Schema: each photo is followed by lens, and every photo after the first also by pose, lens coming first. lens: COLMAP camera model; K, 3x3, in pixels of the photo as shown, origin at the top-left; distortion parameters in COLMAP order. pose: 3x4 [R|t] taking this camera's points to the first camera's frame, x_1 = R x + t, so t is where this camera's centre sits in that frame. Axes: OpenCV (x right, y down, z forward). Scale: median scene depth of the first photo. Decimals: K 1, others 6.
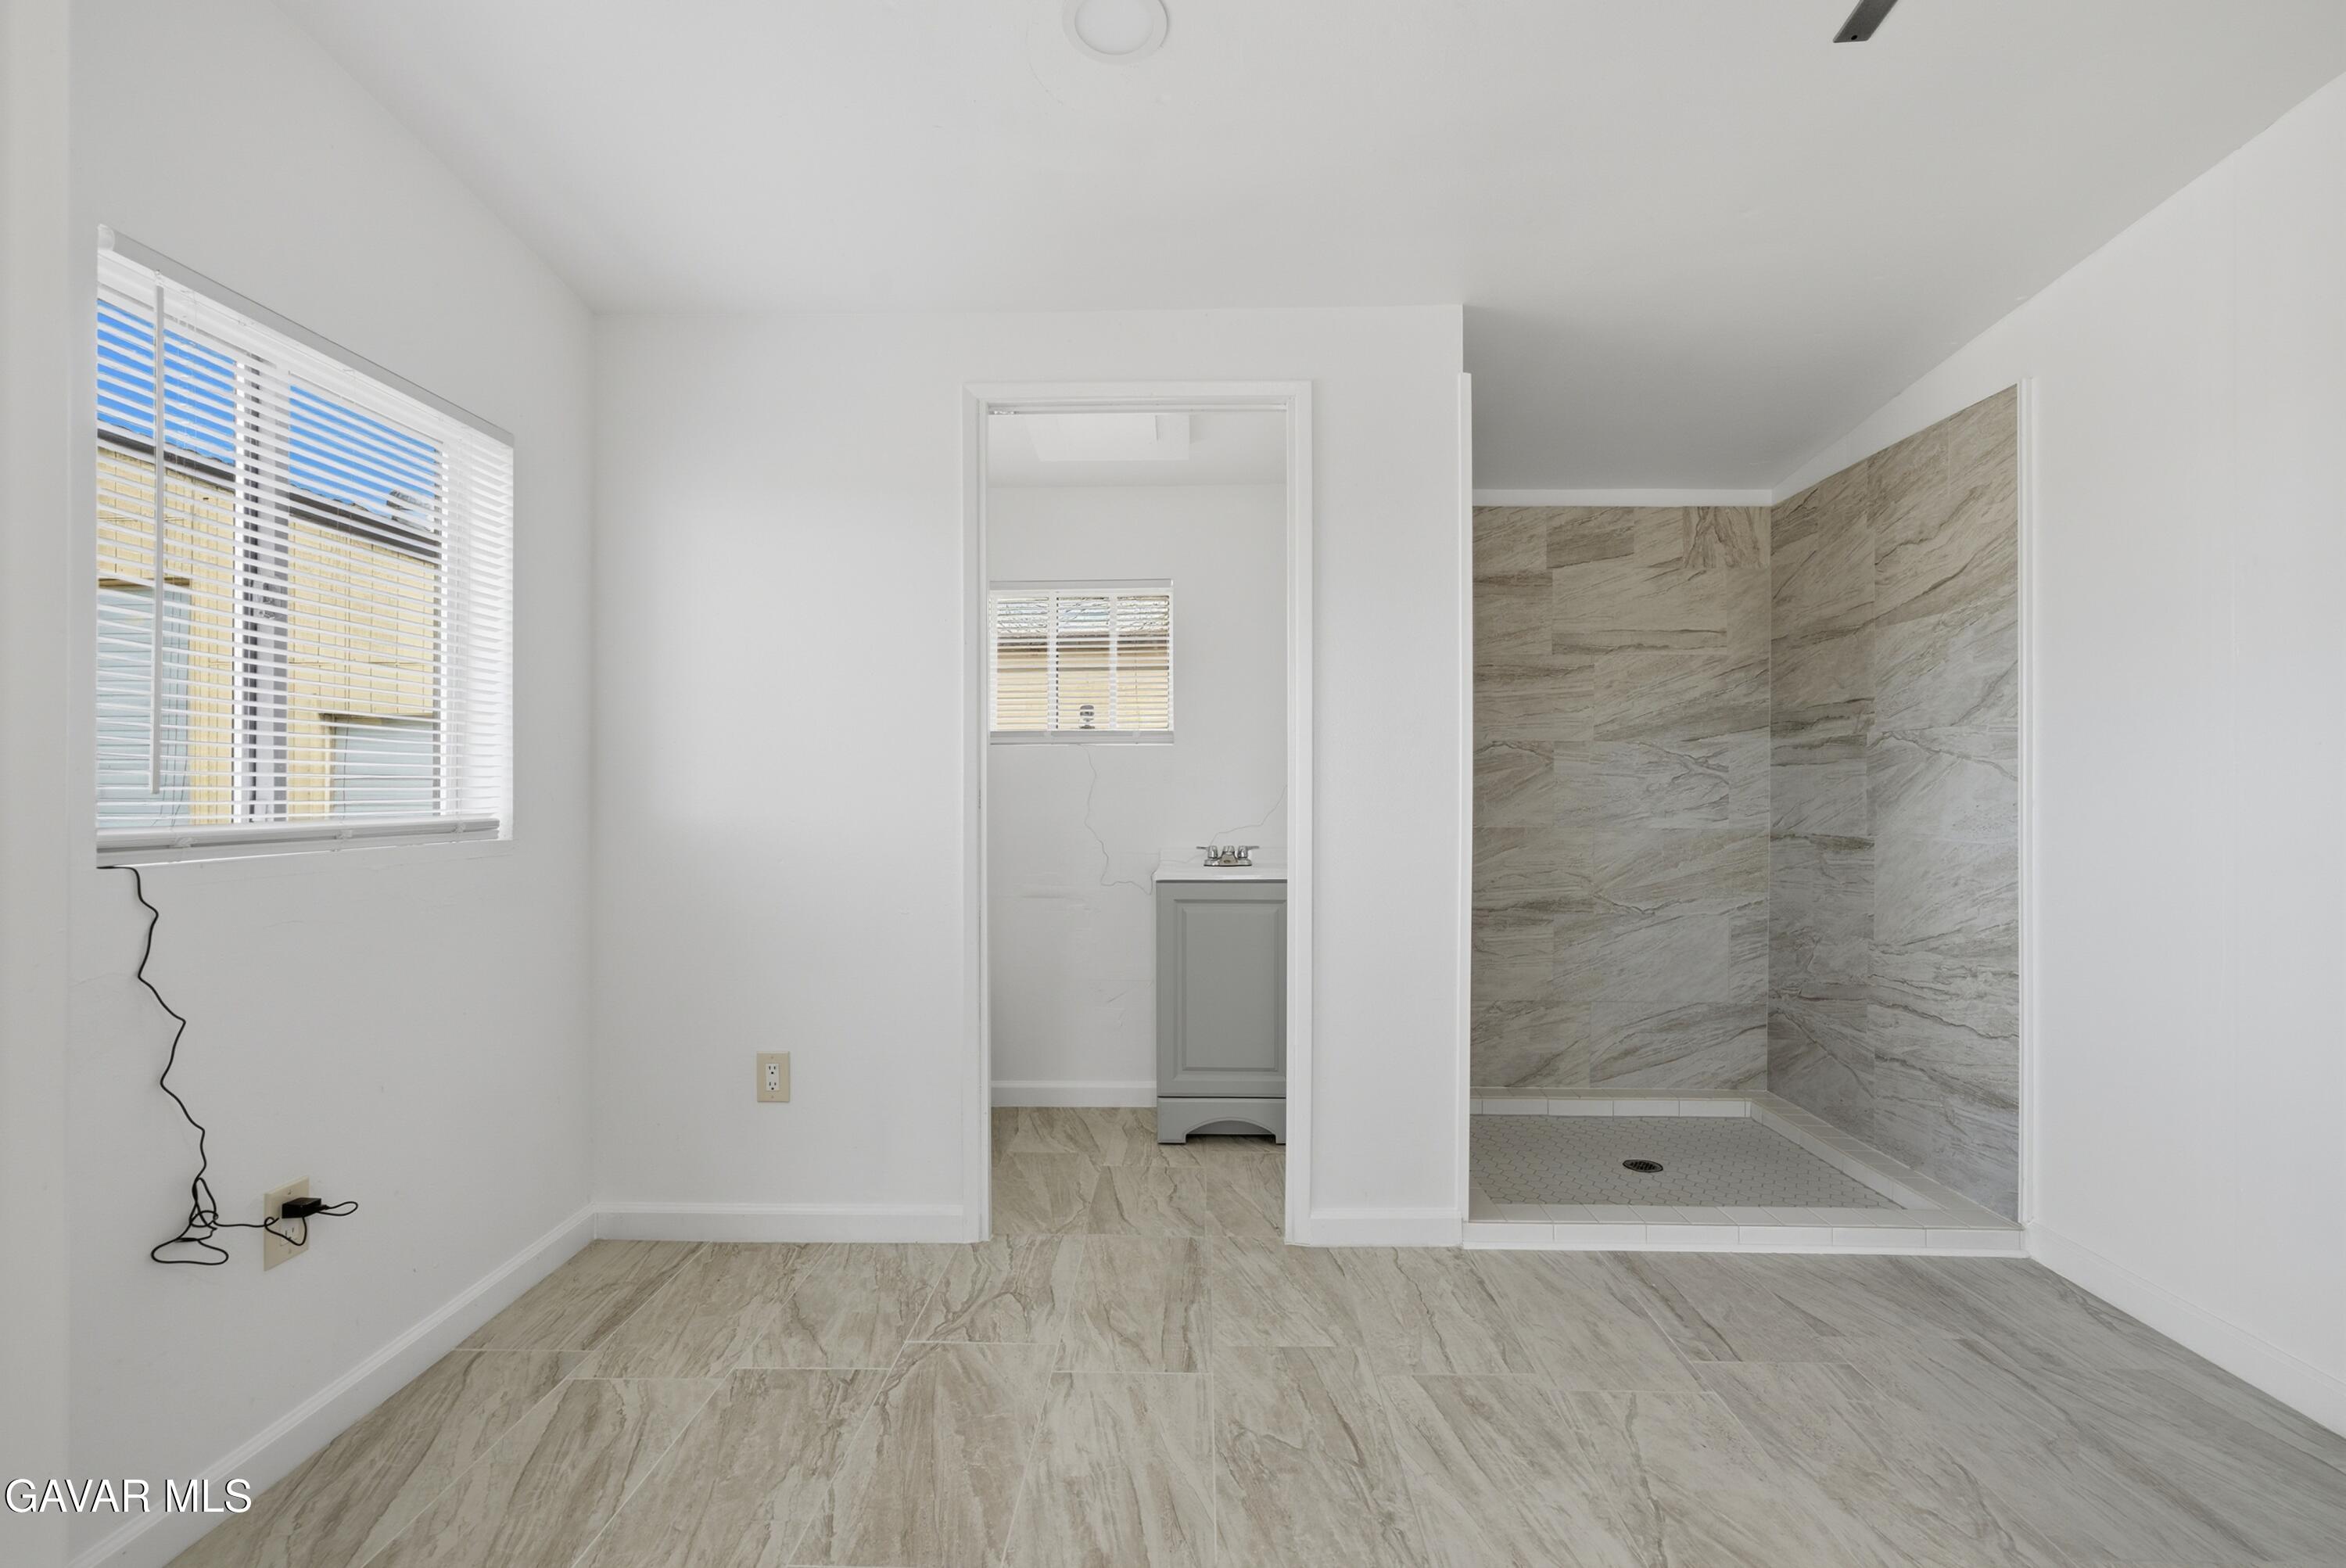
lens RADIAL K [[1081.1, 0, 1187.3], [0, 1081.1, 776.9], [0, 0, 1]] dist [-0.010347, 0.000756]
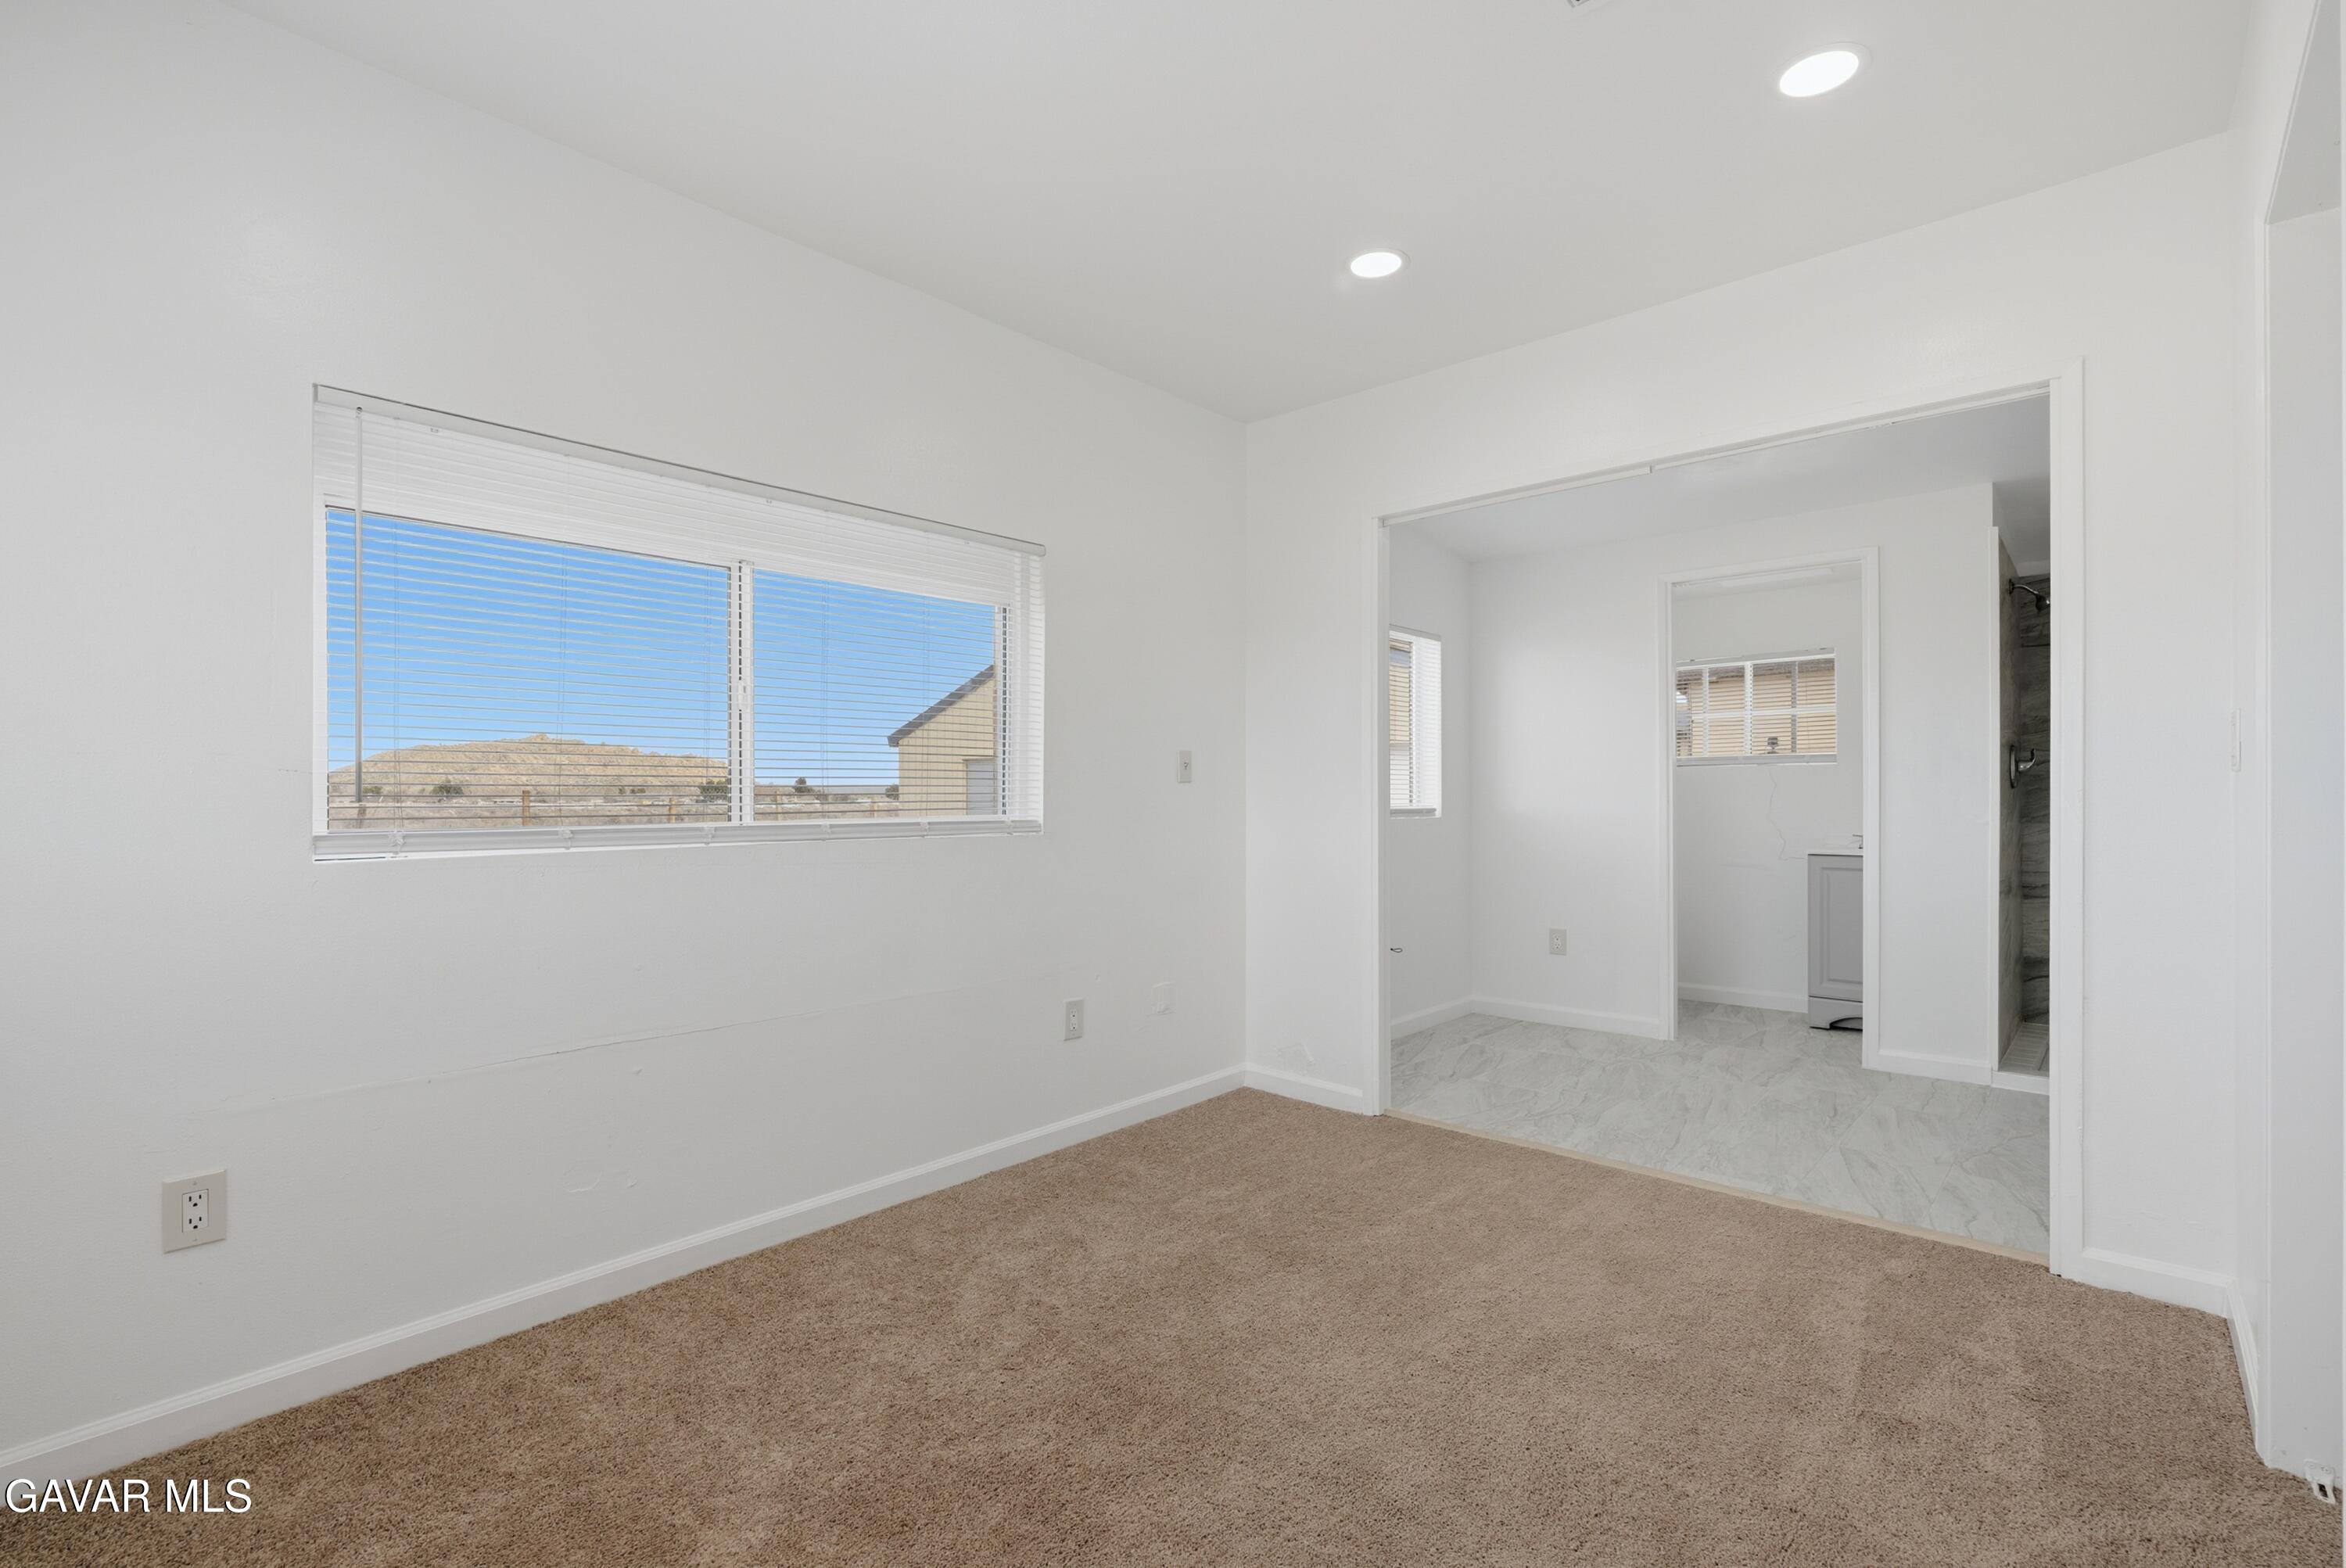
lens RADIAL K [[1129.9, 0, 1171.0], [0, 1129.9, 806.0], [0, 0, 1]] dist [0.003159, 0.000557]
pose [[0.761380, 0.004716, -0.648288, 0.285736], [0.005842, 0.999883, 0.014134, -0.000730], [0.648279, -0.014549, 0.761264, -0.705943]]
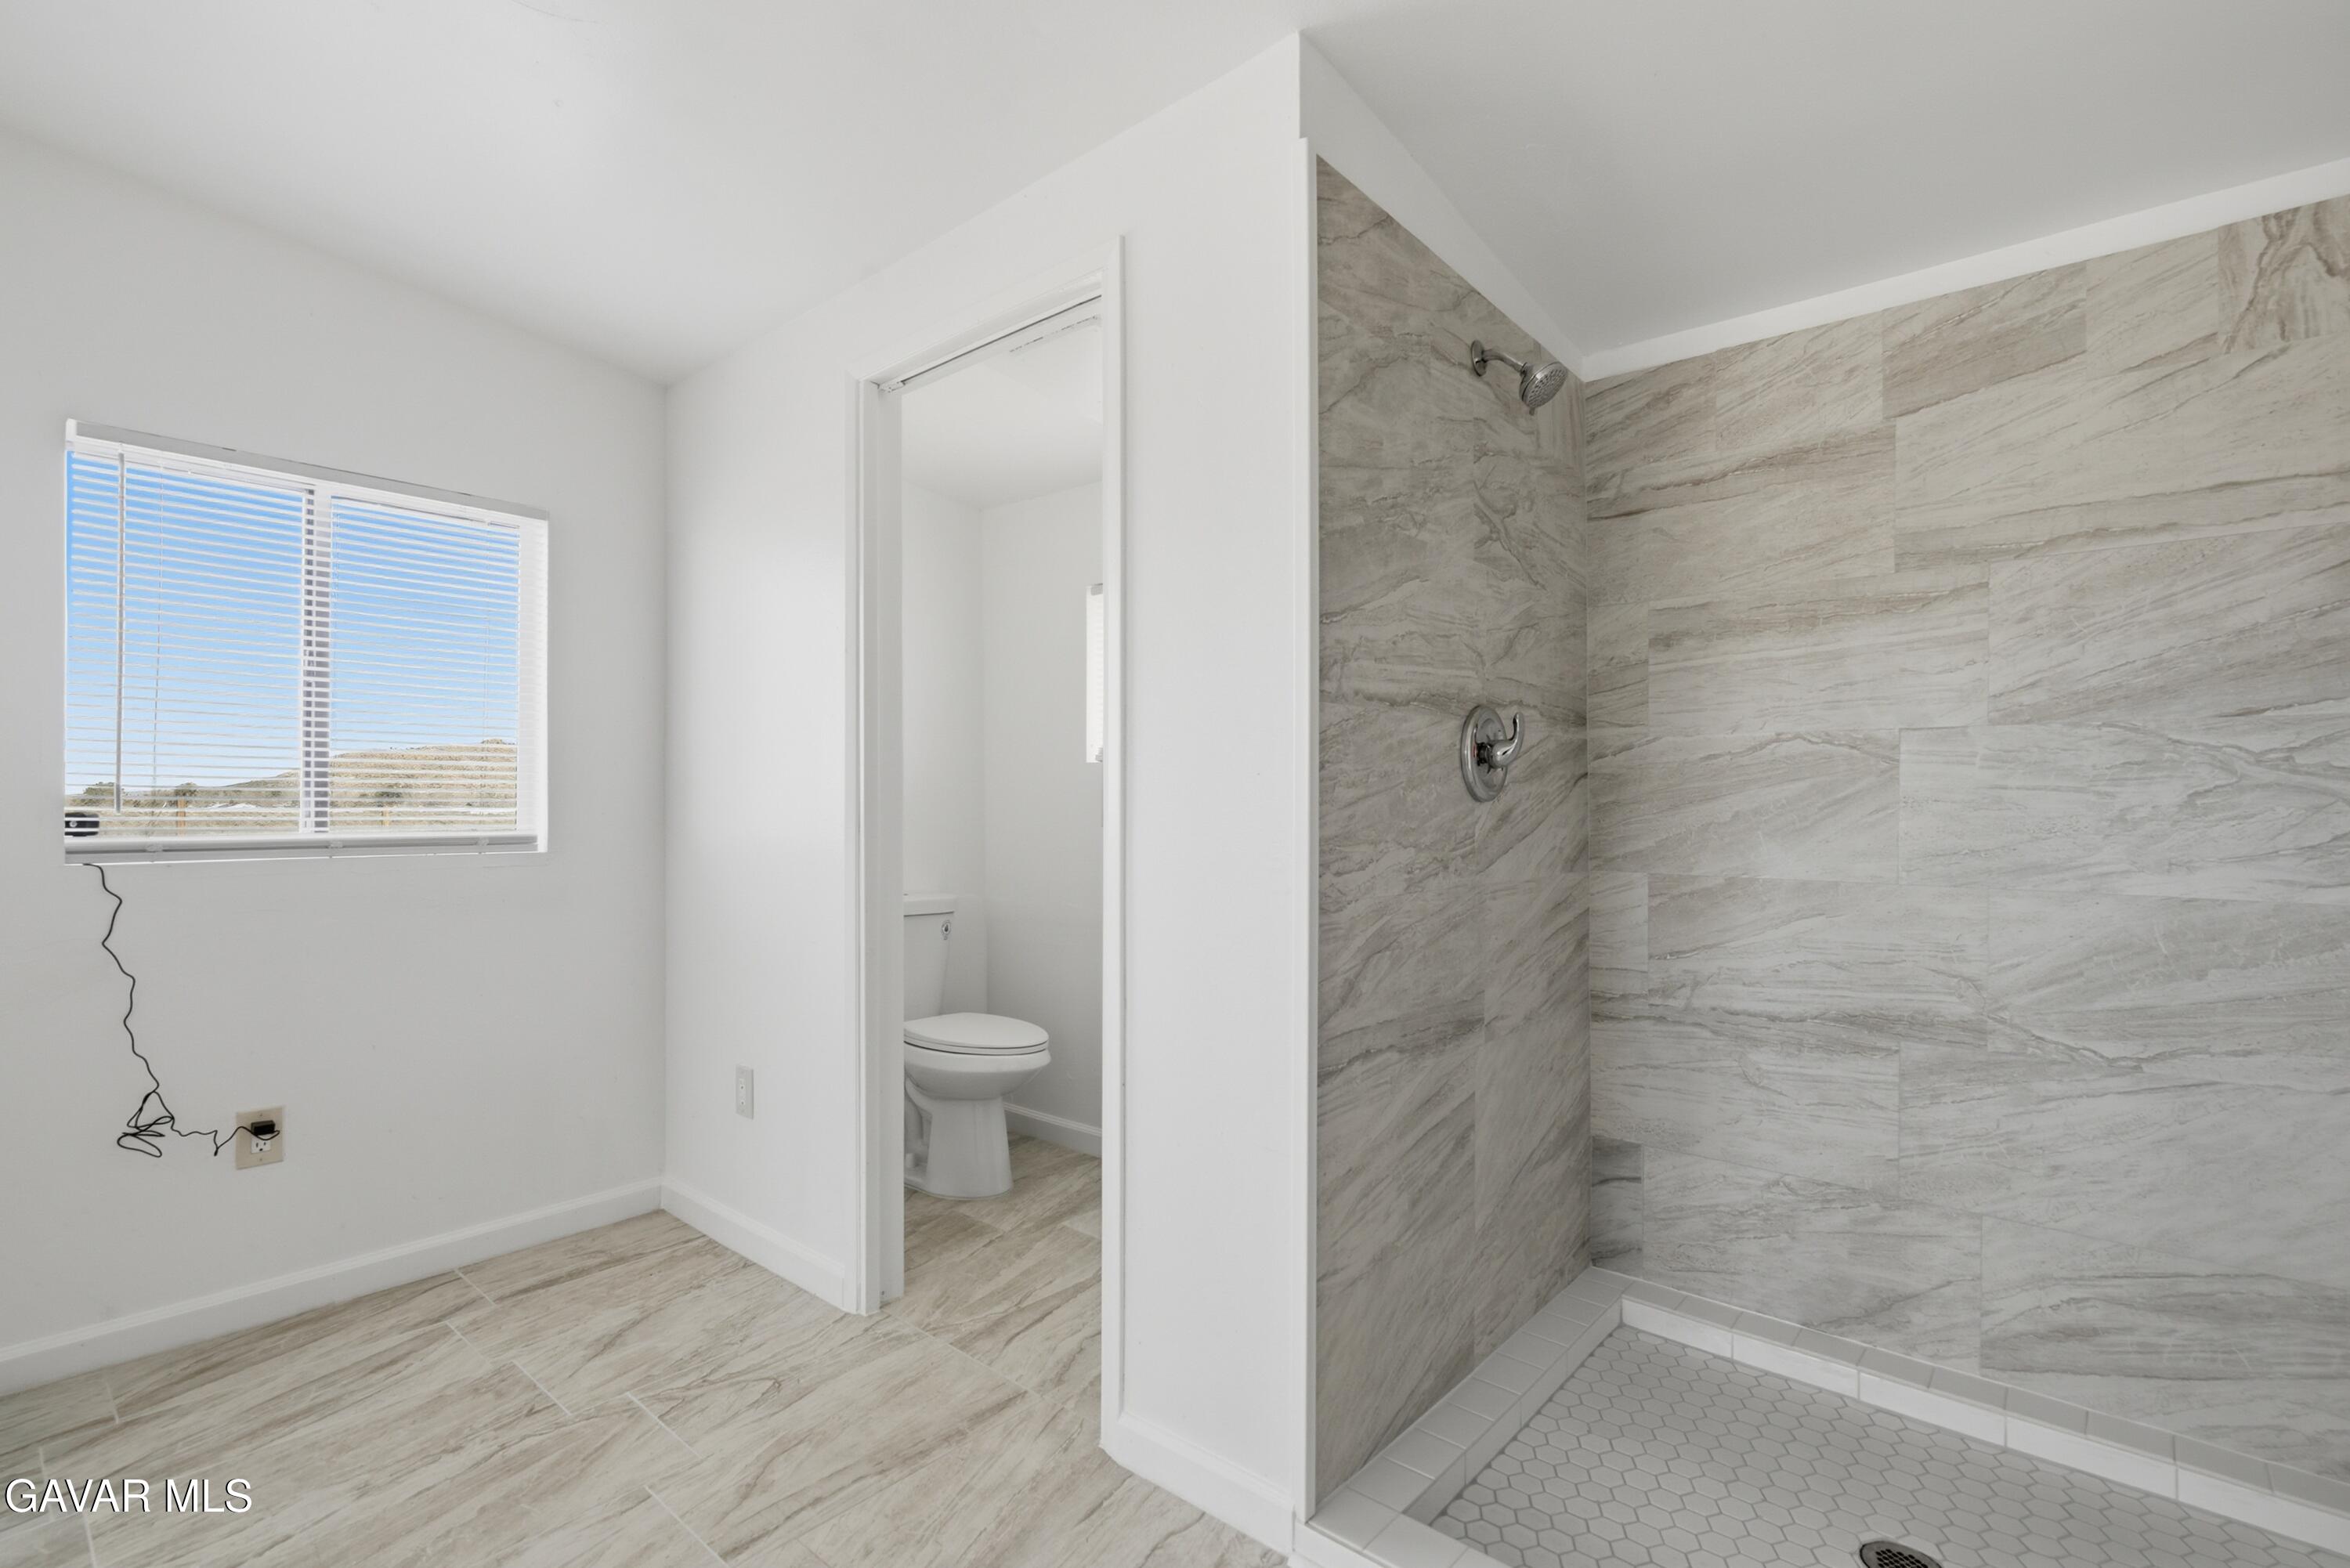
lens RADIAL K [[1092.1, 0, 1169.6], [0, 1092.1, 791.5], [0, 0, 1]] dist [-0.003458, 0.000433]
pose [[0.761691, -0.005791, -0.647914, 0.418764], [0.004856, 0.999983, -0.003229, -0.000719], [0.647922, -0.000687, 0.761707, 0.331649]]
